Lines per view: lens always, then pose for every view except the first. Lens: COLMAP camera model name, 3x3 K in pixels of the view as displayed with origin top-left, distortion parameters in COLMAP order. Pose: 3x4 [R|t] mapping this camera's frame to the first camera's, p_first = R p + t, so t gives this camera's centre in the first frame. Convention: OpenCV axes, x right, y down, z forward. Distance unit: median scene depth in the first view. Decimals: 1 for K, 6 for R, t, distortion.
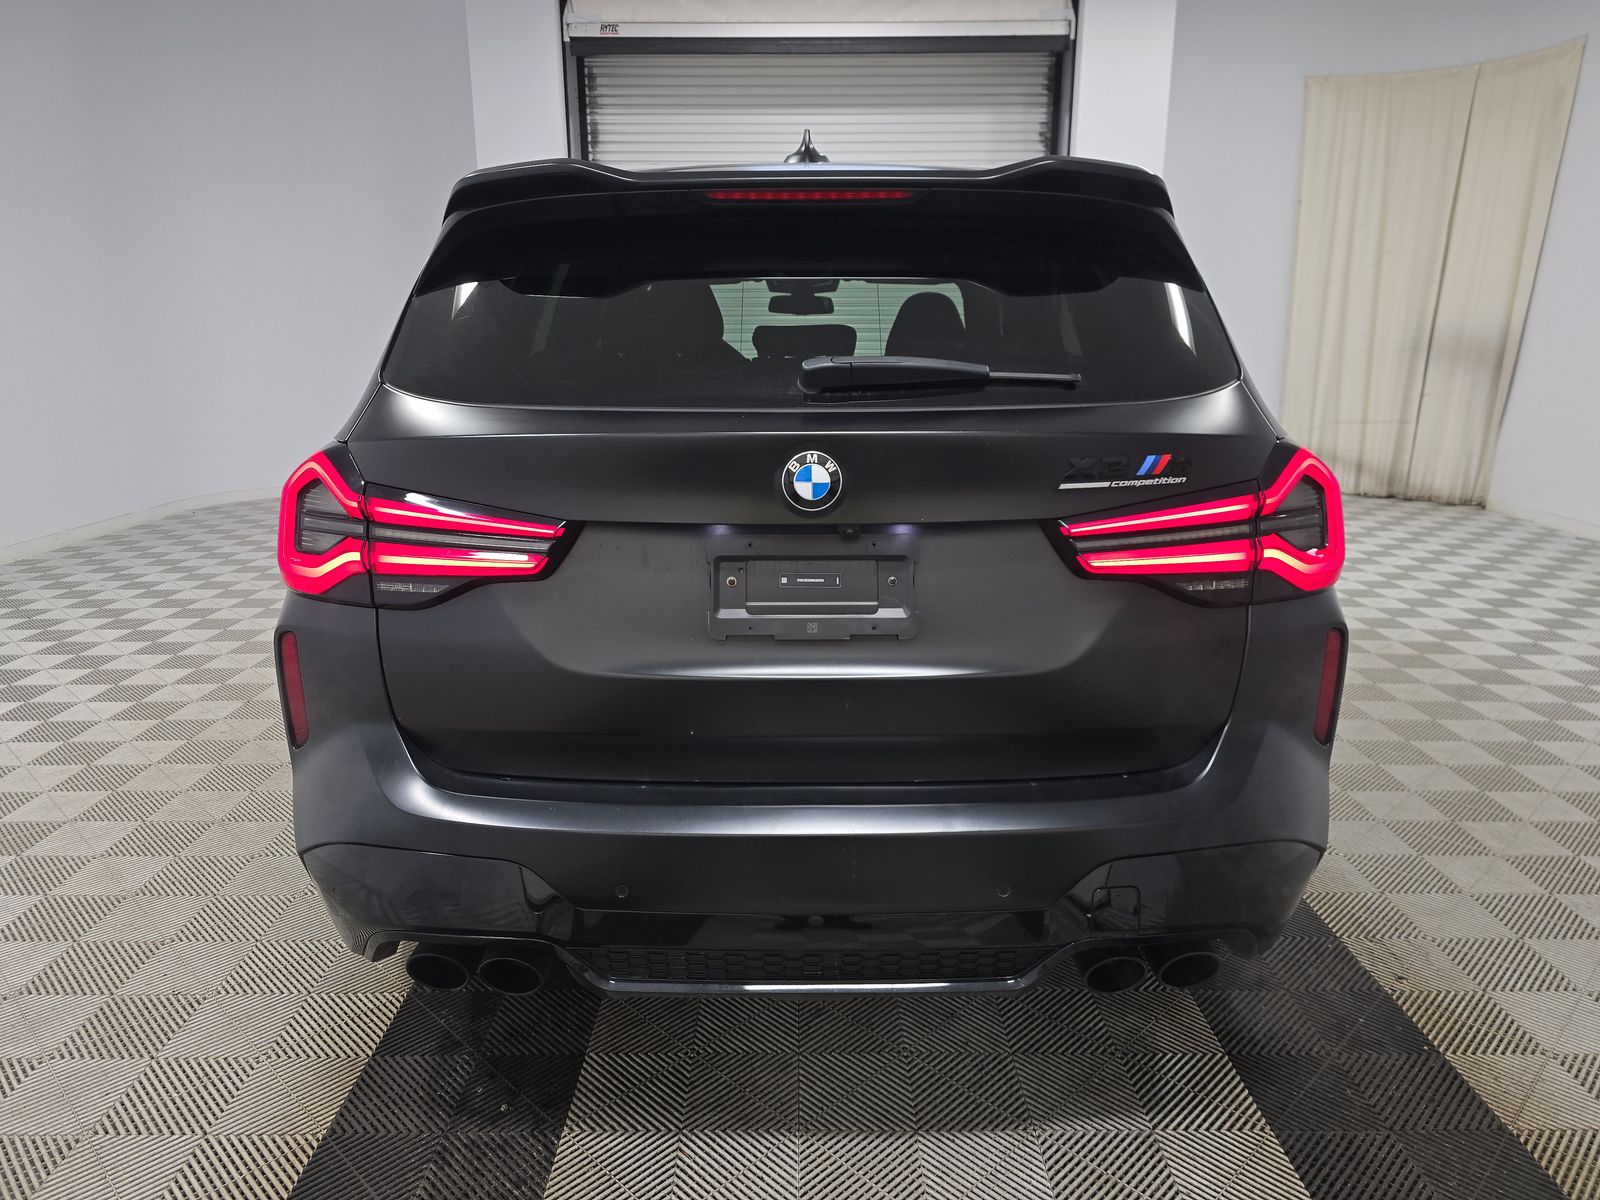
lens RADIAL K [[1125.6, 0, 800.0], [0, 1125.6, 600.0], [0, 0, 1]] dist [0.049391, -0.052970]
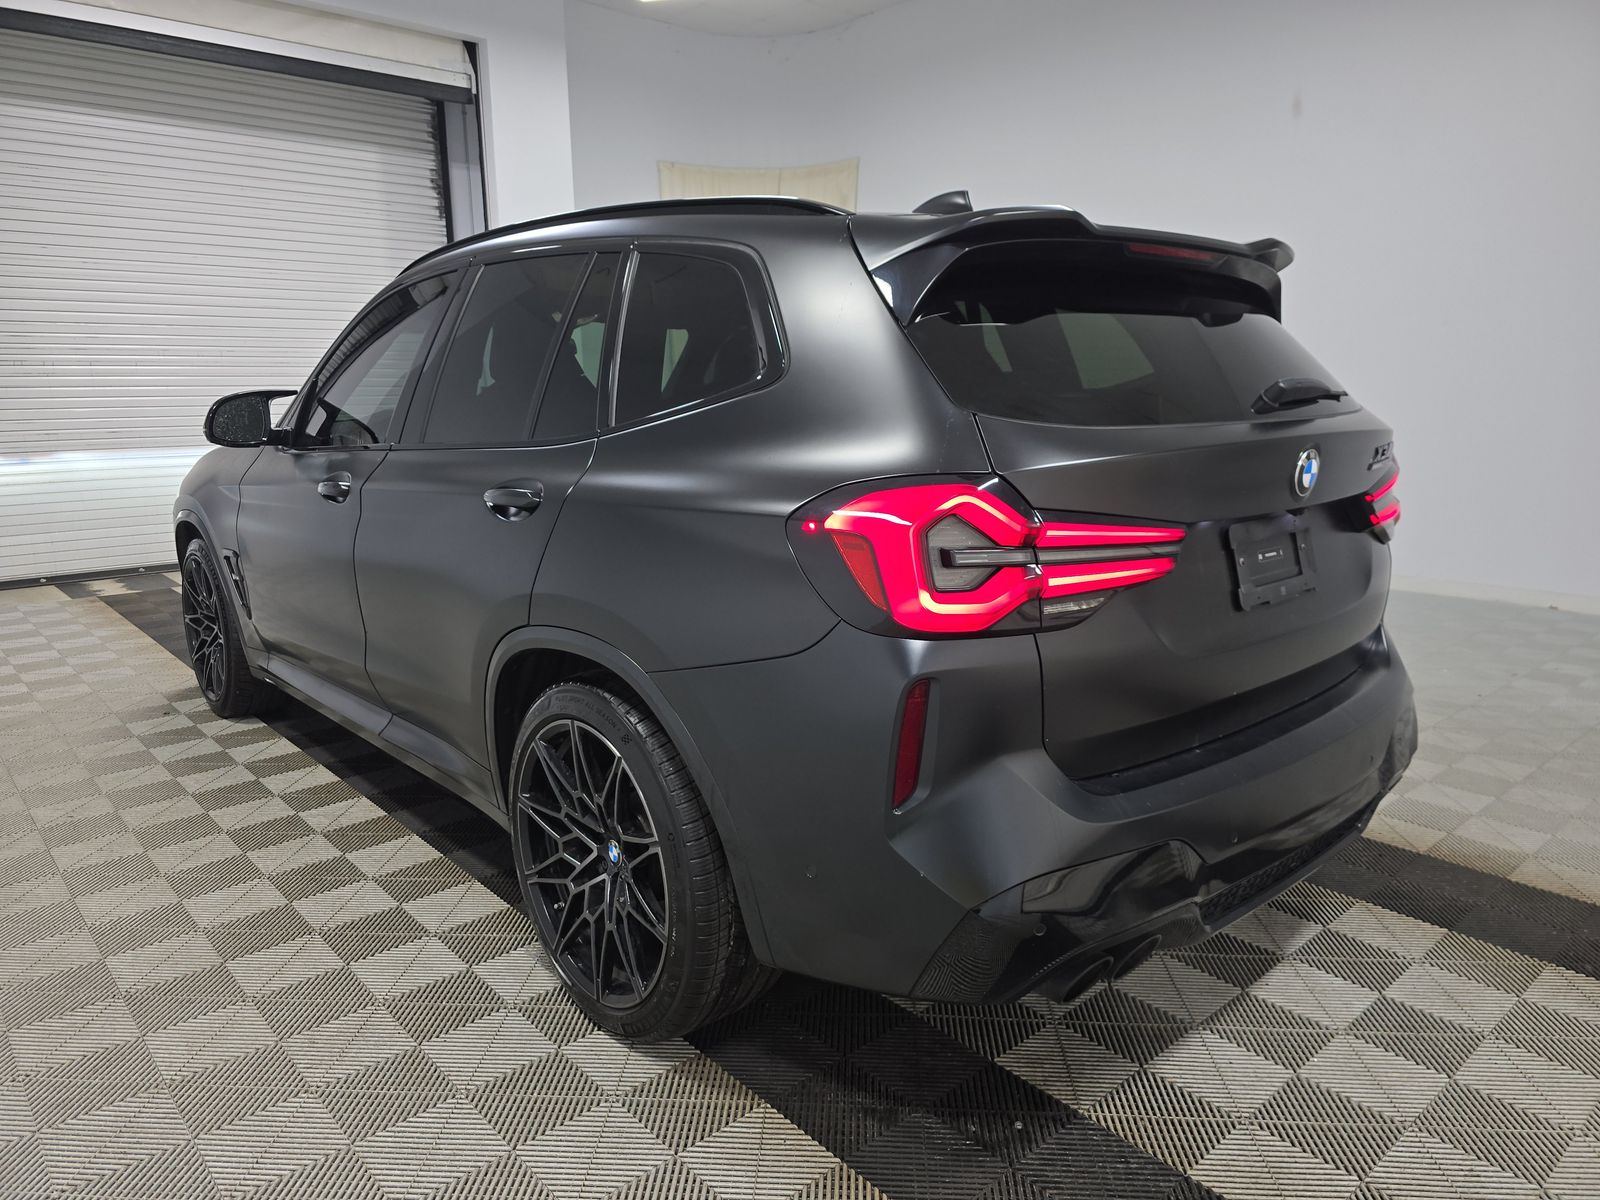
lens RADIAL K [[1125.6, 0, 800.0], [0, 1125.6, 600.0], [0, 0, 1]] dist [0.049391, -0.052970]
pose [[0.726867, -0.133879, 0.673603, -0.293675], [0.163961, 0.986282, 0.019099, -0.018434], [-0.666919, 0.096562, 0.738847, 0.098579]]
